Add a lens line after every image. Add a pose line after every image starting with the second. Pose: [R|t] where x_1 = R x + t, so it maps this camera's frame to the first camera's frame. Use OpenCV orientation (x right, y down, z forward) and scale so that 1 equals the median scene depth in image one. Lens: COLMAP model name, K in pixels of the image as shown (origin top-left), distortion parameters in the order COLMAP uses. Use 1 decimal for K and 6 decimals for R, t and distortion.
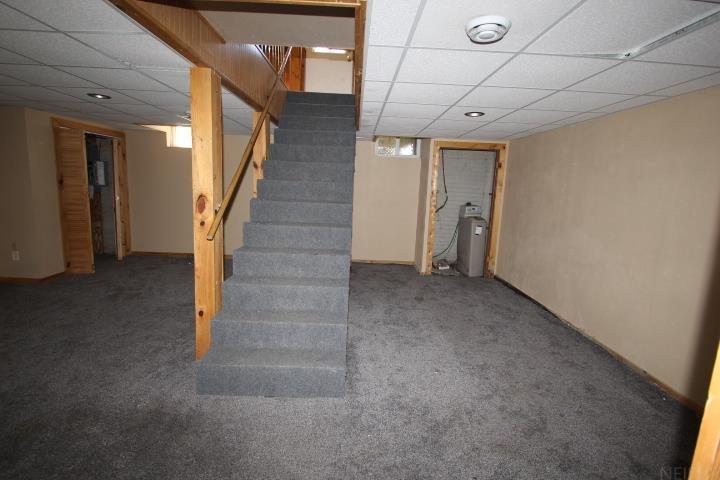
lens RADIAL K [[336.7, 0, 361.4], [0, 336.7, 233.9], [0, 0, 1]] dist [0.021116, -0.019384]
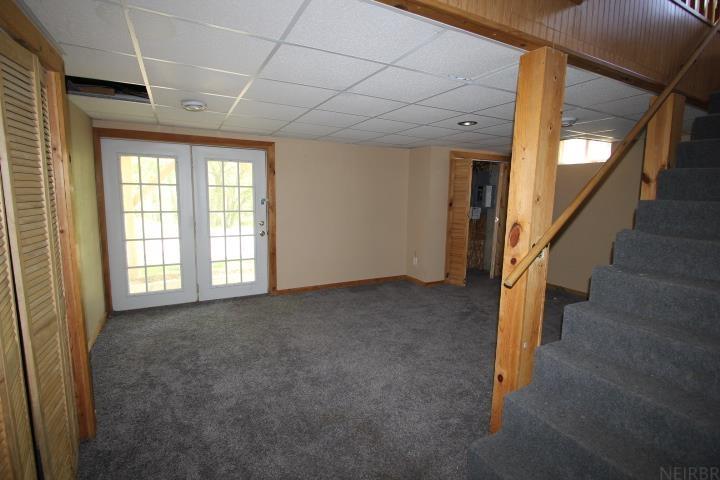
lens RADIAL K [[336.7, 0, 361.4], [0, 336.7, 233.9], [0, 0, 1]] dist [0.021116, -0.019384]
pose [[0.459670, 0.074555, -0.884955, 0.015603], [-0.128479, 0.991570, 0.016801, -0.031204], [0.878747, 0.105975, 0.465374, 0.185275]]
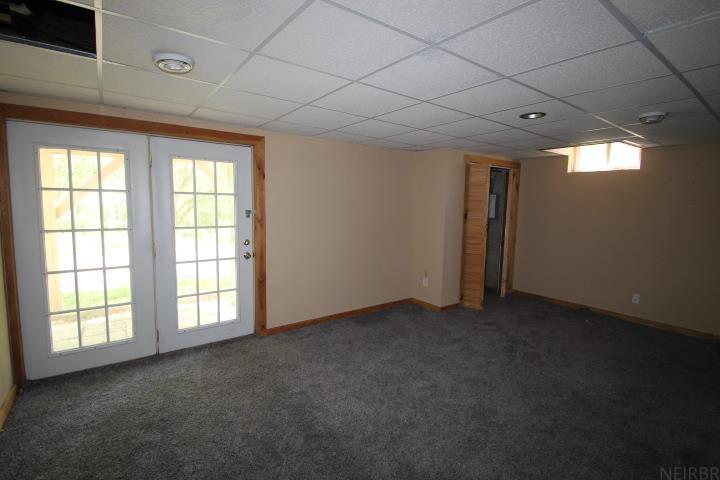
lens RADIAL K [[336.7, 0, 361.4], [0, 336.7, 233.9], [0, 0, 1]] dist [0.021116, -0.019384]
pose [[0.588032, 0.044797, -0.807596, -0.237574], [-0.112956, 0.993229, -0.027153, -0.034960], [0.800911, 0.107190, 0.589111, 0.145472]]
